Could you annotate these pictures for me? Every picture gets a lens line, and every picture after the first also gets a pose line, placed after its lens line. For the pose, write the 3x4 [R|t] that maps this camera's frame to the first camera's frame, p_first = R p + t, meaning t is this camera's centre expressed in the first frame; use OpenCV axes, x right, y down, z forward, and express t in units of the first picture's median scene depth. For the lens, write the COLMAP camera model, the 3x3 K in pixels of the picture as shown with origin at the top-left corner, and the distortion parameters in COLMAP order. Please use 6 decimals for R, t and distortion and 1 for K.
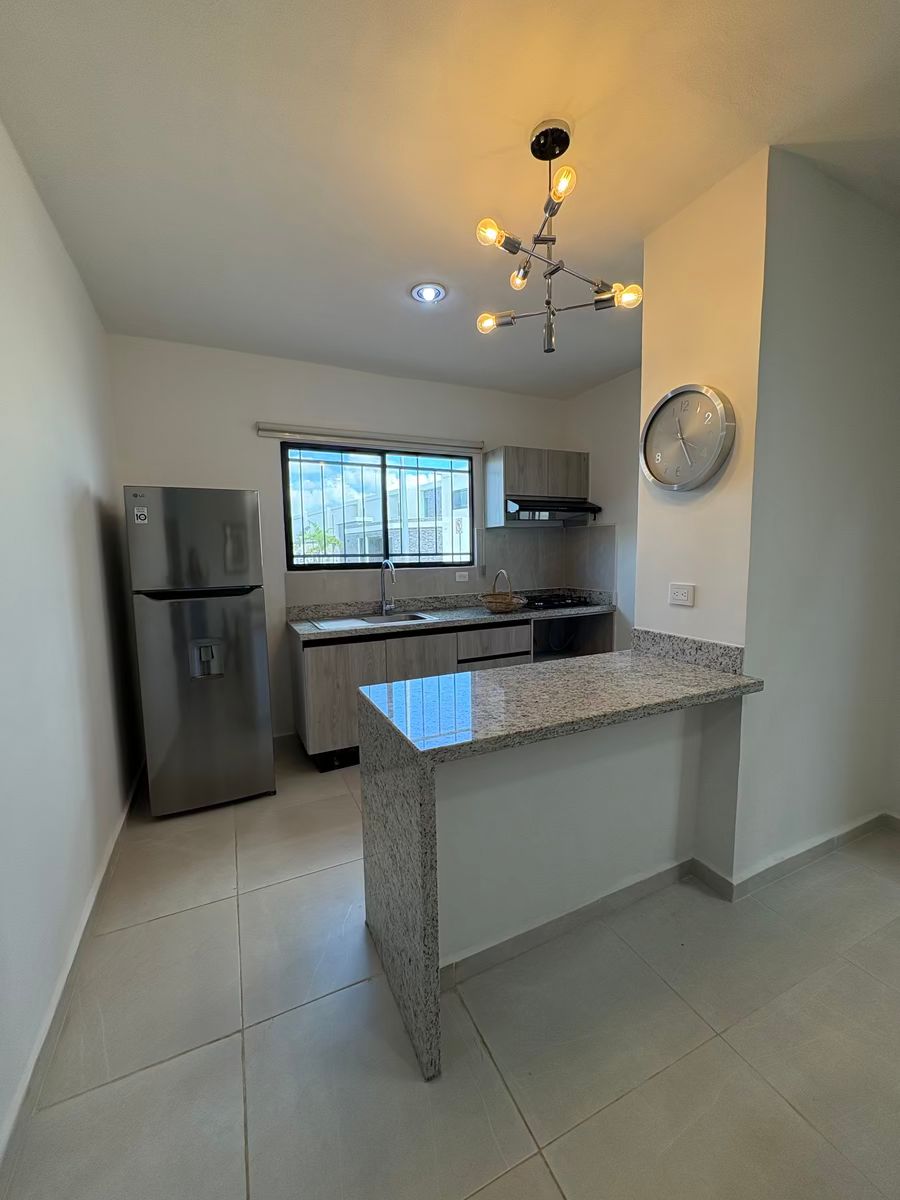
lens RADIAL K [[477.9, 0, 449.2], [0, 477.9, 600.7], [0, 0, 1]] dist [0.000372, 0.000363]
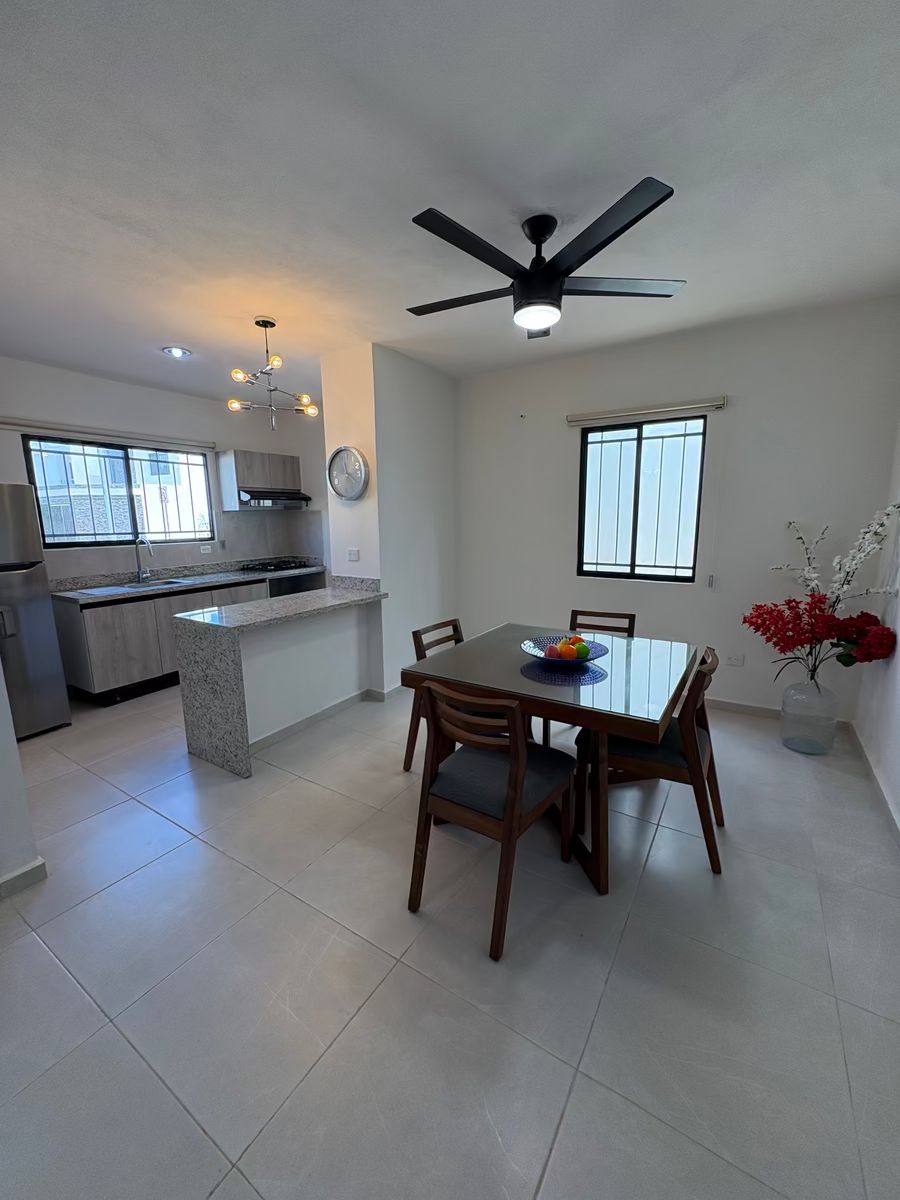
lens RADIAL K [[477.9, 0, 449.8], [0, 477.9, 600.5], [0, 0, 1]] dist [0.000372, 0.000363]
pose [[0.843780, -0.087685, 0.529478, -0.186445], [0.054936, 0.995492, 0.077314, 0.036793], [-0.533870, -0.036149, 0.844793, -0.714288]]
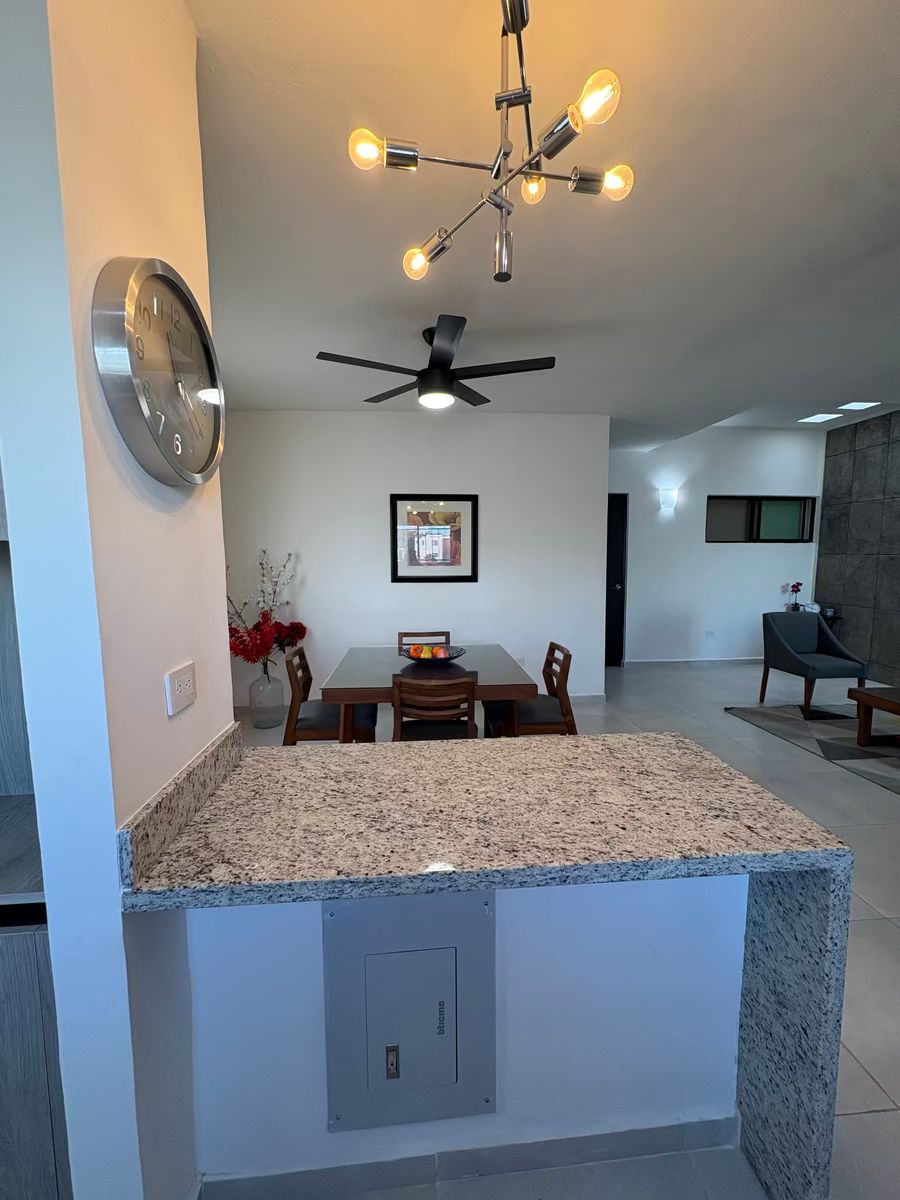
lens RADIAL K [[477.9, 0, 450.7], [0, 477.9, 600.0], [0, 0, 1]] dist [0.000372, 0.000363]
pose [[-0.936821, -0.010575, 0.349649, 0.033493], [0.058583, 0.980683, 0.186623, -0.156899], [-0.344869, 0.195316, -0.918105, 1.160564]]
